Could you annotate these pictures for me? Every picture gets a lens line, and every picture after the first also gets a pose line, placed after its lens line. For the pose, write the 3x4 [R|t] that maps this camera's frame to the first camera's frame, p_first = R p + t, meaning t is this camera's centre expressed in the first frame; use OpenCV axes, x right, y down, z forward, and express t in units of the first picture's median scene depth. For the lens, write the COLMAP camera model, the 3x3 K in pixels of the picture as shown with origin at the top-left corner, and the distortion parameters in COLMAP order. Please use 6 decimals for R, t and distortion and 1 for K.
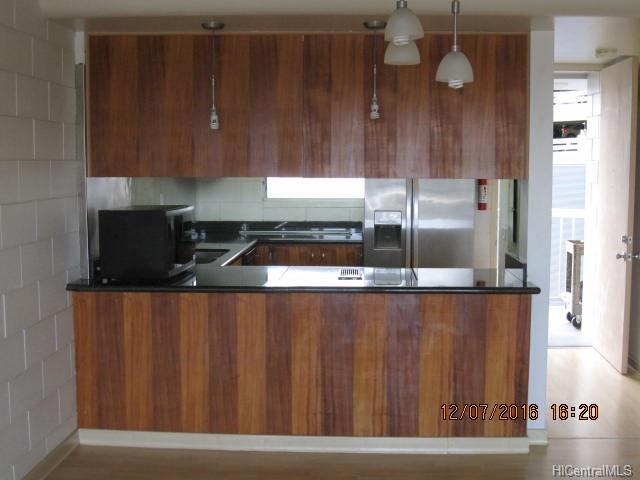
lens RADIAL K [[821.1, 0, 320.0], [0, 821.1, 240.0], [0, 0, 1]] dist [-0.122372, 0.012330]
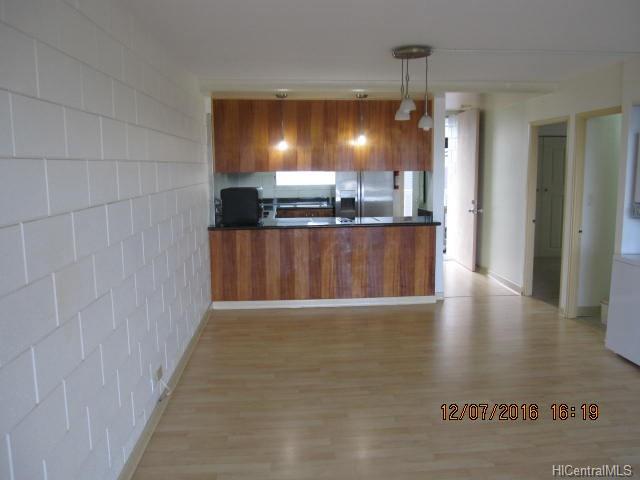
lens RADIAL K [[535.6, 0, 320.0], [0, 535.6, 240.0], [0, 0, 1]] dist [-0.077800, 0.056379]
pose [[0.992104, -0.028547, 0.122130, -0.197290], [0.023644, 0.998863, 0.041403, 0.037932], [-0.123173, -0.038189, 0.991650, -0.310727]]
